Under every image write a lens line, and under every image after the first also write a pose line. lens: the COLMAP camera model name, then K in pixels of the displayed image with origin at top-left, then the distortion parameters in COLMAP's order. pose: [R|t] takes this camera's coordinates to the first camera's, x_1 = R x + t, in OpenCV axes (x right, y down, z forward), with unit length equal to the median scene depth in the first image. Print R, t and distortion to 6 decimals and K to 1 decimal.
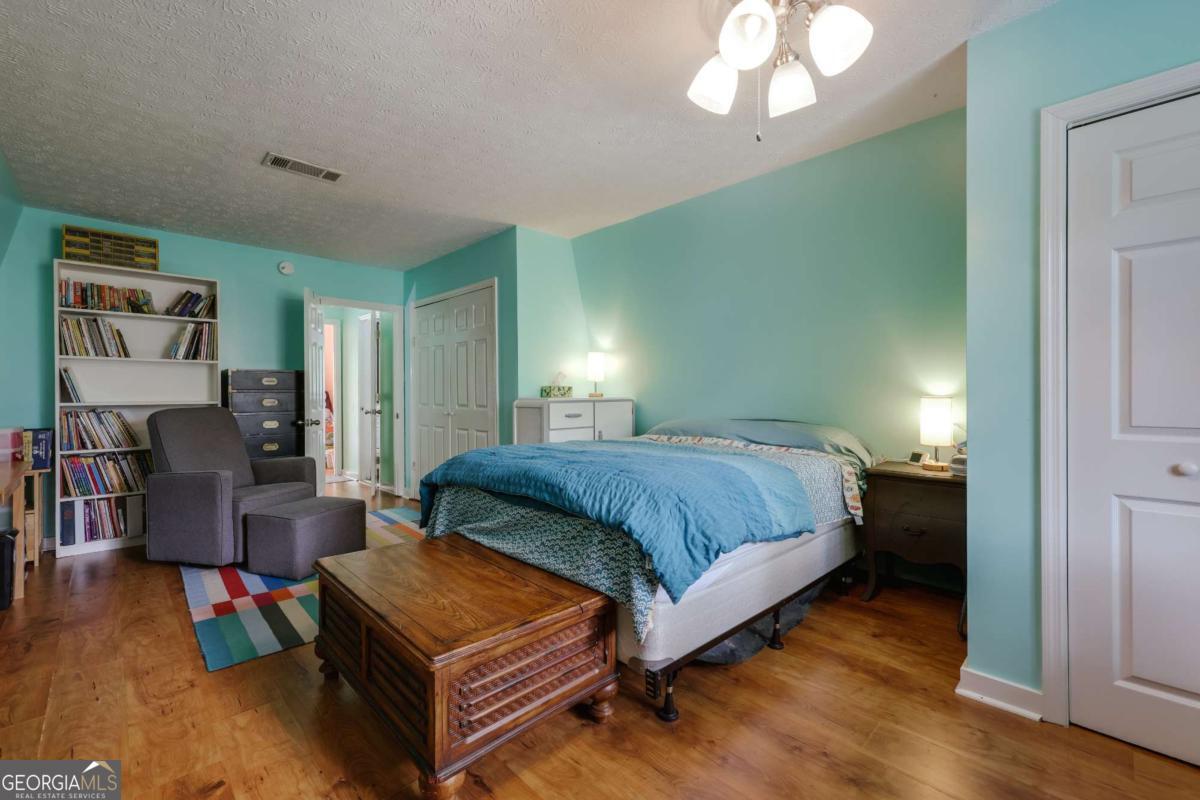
lens RADIAL K [[495.3, 0, 600.0], [0, 495.3, 400.0], [0, 0, 1]] dist [0.000310, -0.000142]
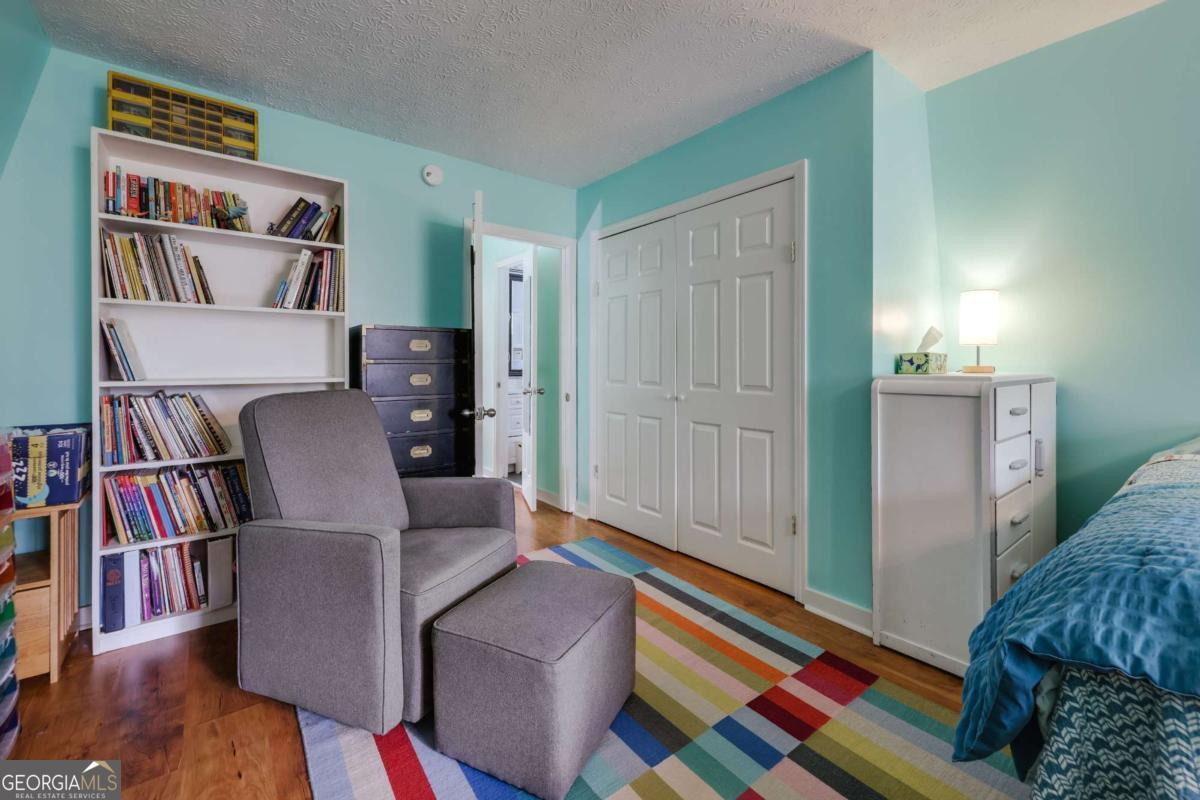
lens RADIAL K [[495.6, 0, 594.3], [0, 495.6, 369.4], [0, 0, 1]] dist [-0.000605, -0.000119]
pose [[0.992728, 0.003475, -0.120330, -0.431441], [-0.003726, 0.999991, -0.001865, -0.008568], [0.120323, 0.002300, 0.992732, 0.472972]]
